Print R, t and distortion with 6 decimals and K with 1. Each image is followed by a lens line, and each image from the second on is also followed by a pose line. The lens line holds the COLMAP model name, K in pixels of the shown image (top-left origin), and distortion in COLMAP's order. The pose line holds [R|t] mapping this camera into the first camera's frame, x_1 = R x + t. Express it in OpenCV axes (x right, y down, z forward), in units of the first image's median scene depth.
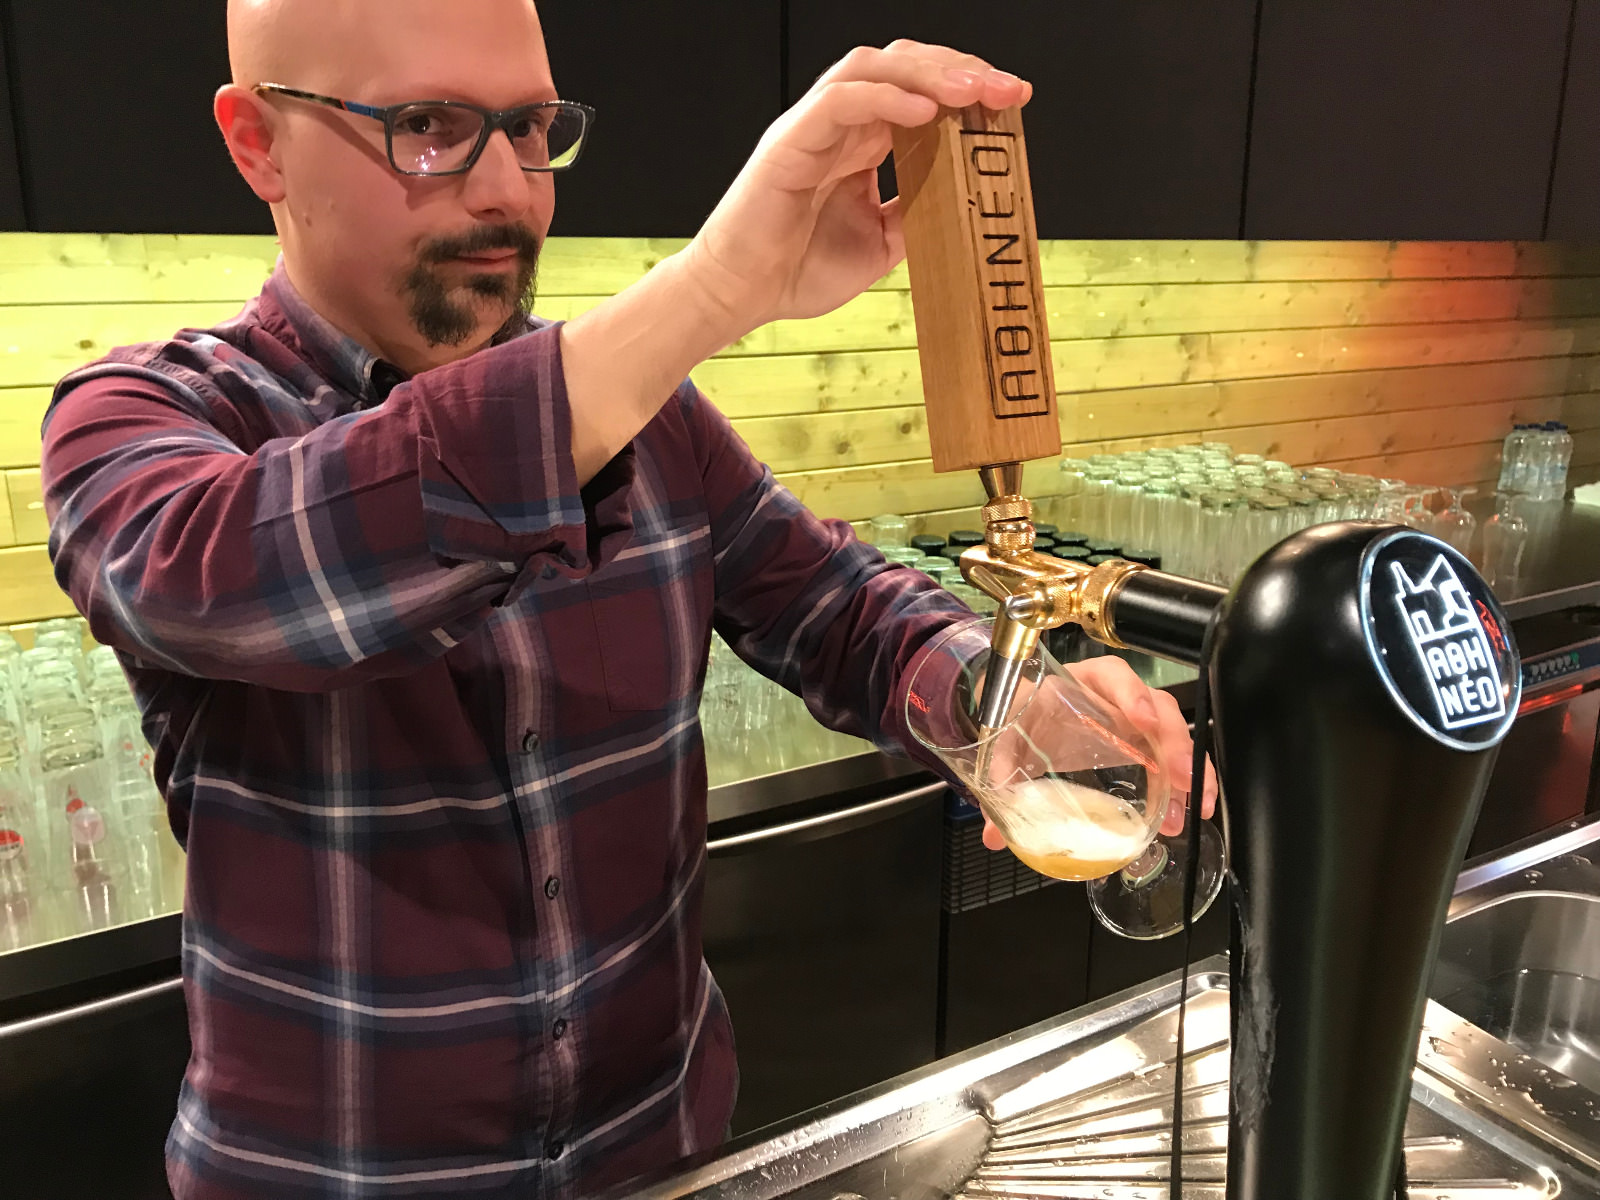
lens RADIAL K [[1332.4, 0, 825.2], [0, 1332.4, 574.7], [0, 0, 1]] dist [0.064848, -0.059892]
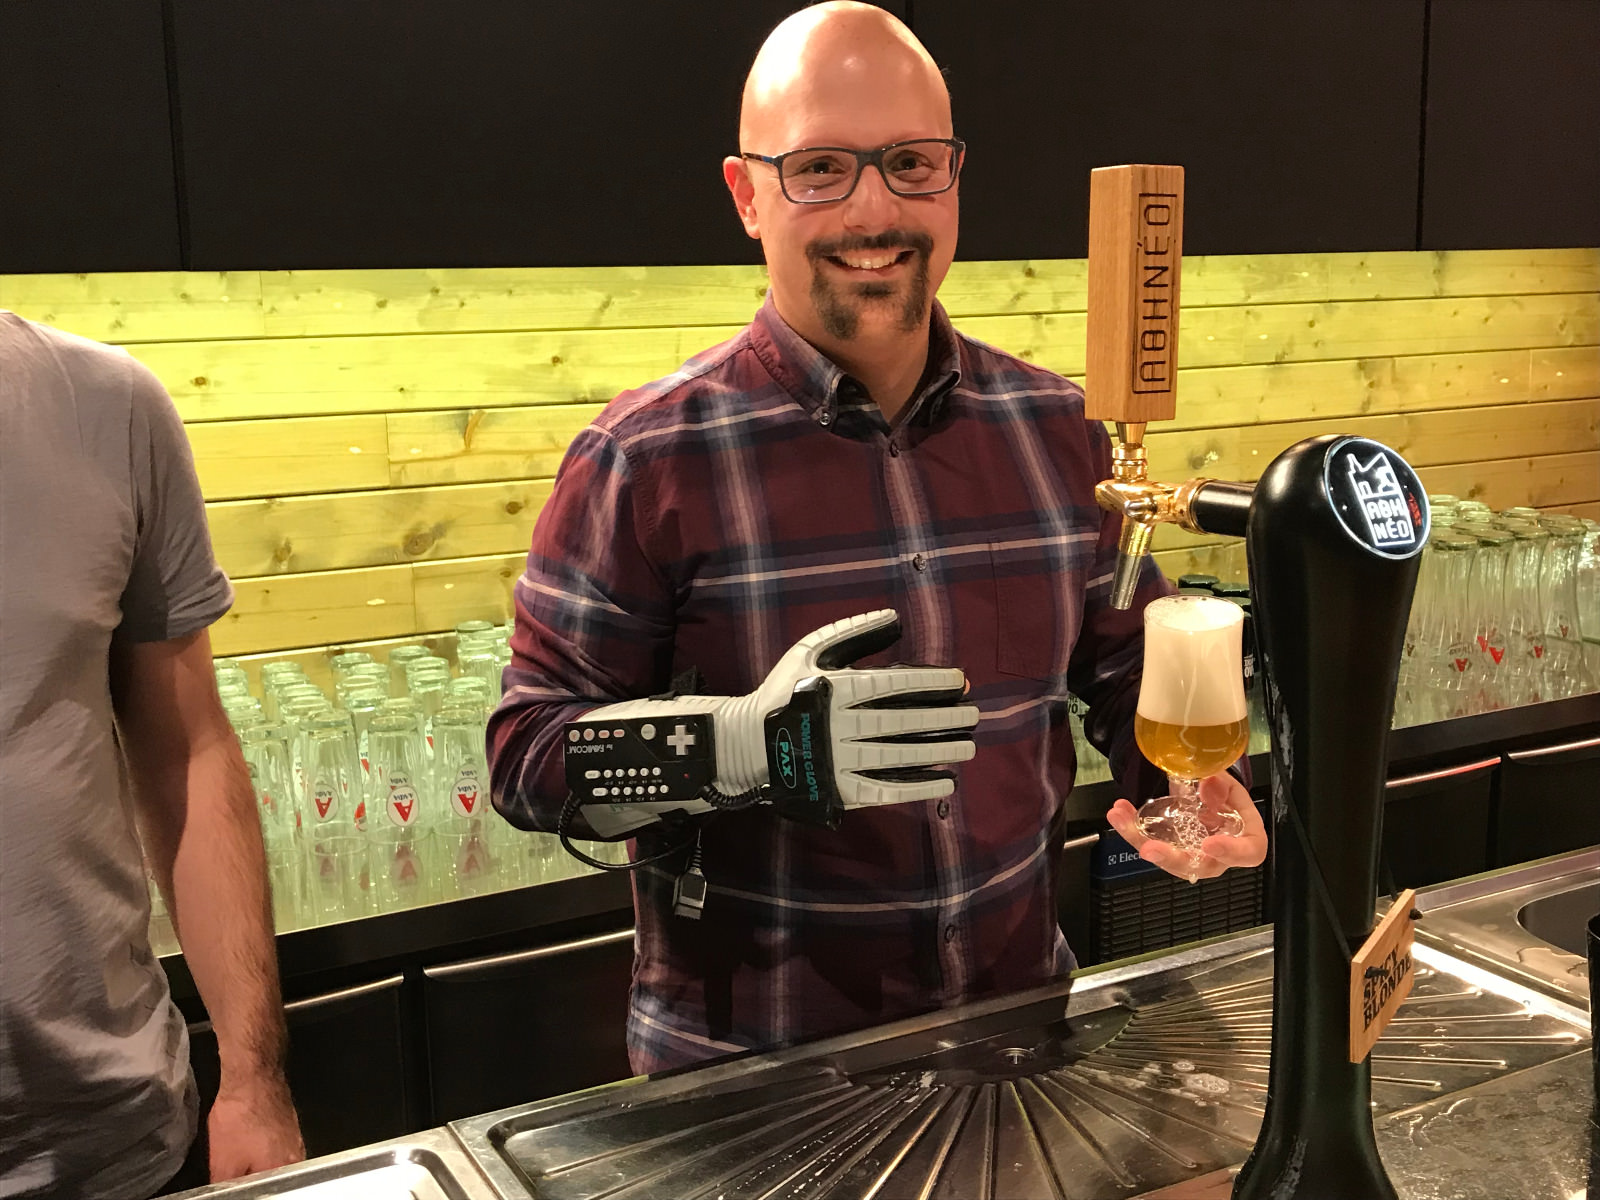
lens RADIAL K [[1794.3, 0, 812.8], [0, 1794.3, 588.0], [0, 0, 1]] dist [0.071741, 0.000000]
pose [[0.998057, -0.006510, -0.061970, -0.018674], [0.002667, 0.998079, -0.061902, 0.047730], [0.062254, 0.061616, 0.996157, -0.210378]]
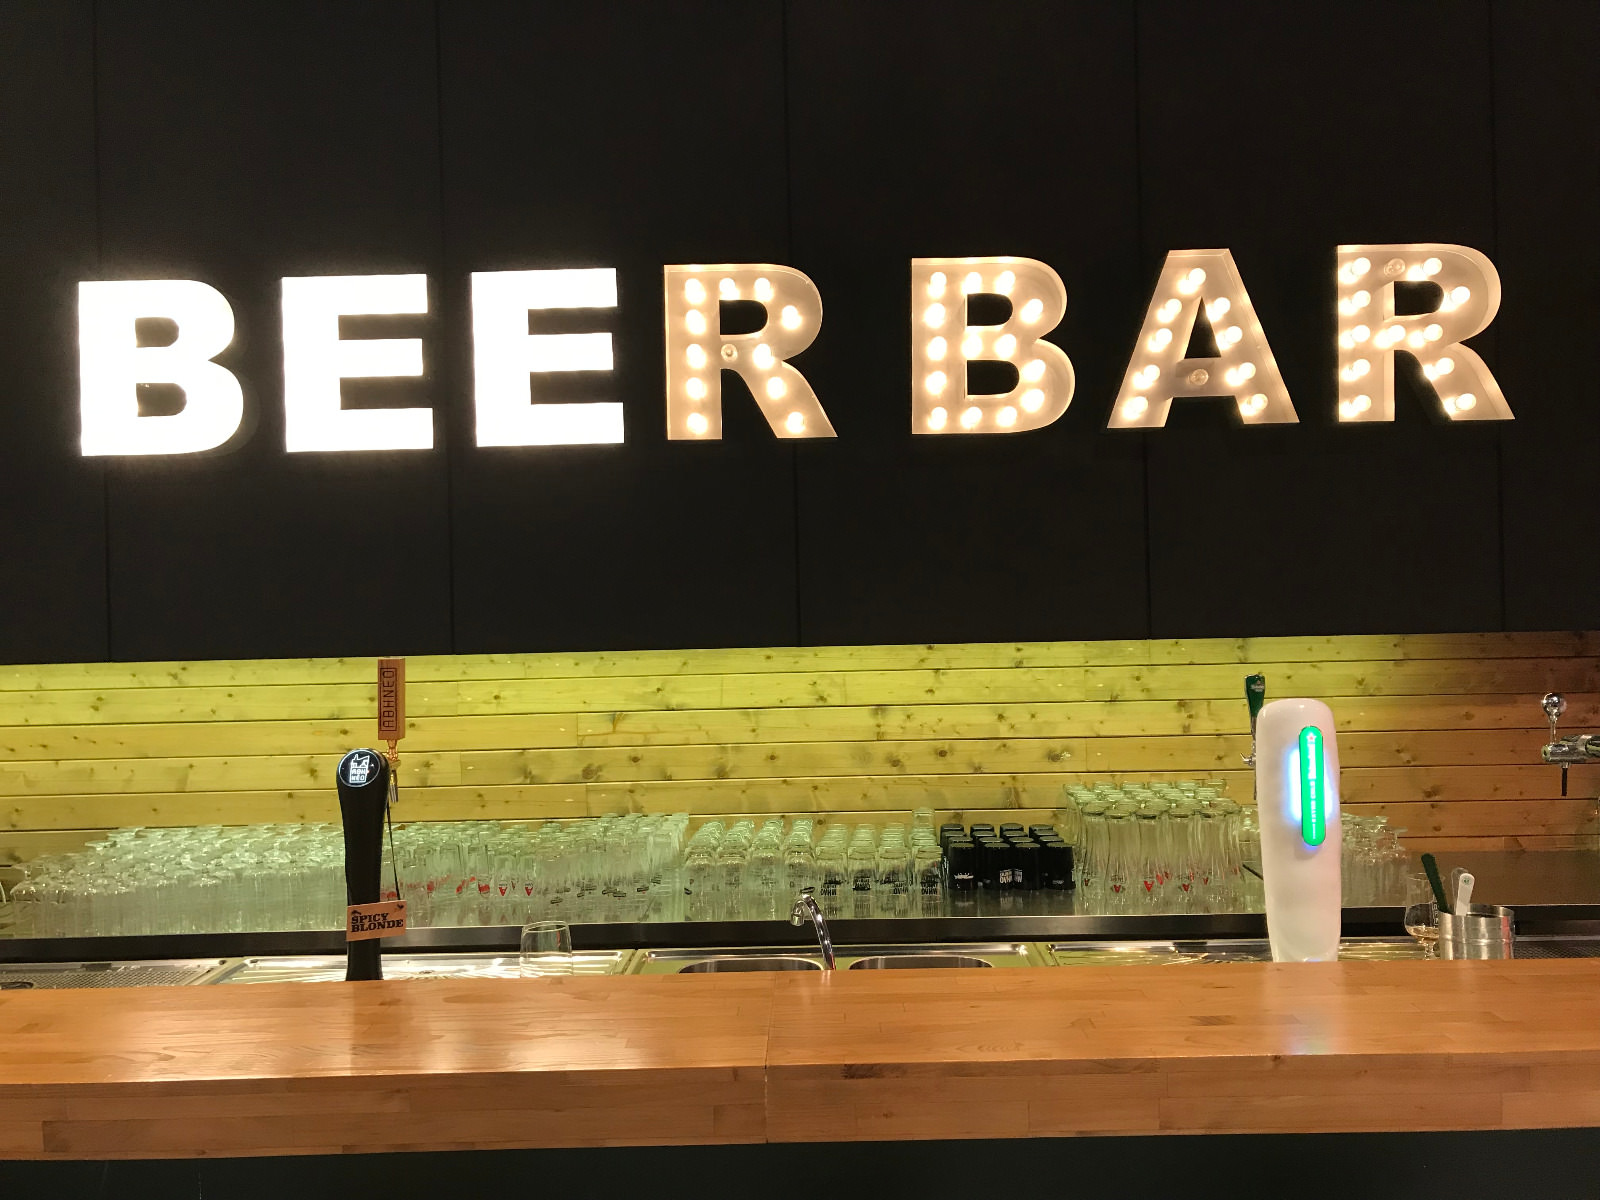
lens RADIAL K [[1332.4, 0, 811.9], [0, 1332.4, 590.1], [0, 0, 1]] dist [0.064848, -0.059892]
pose [[0.842017, -0.021007, -0.539041, 0.818959], [-0.106027, 0.973306, -0.203552, 0.042940], [0.528928, 0.228547, 0.817313, -0.447753]]
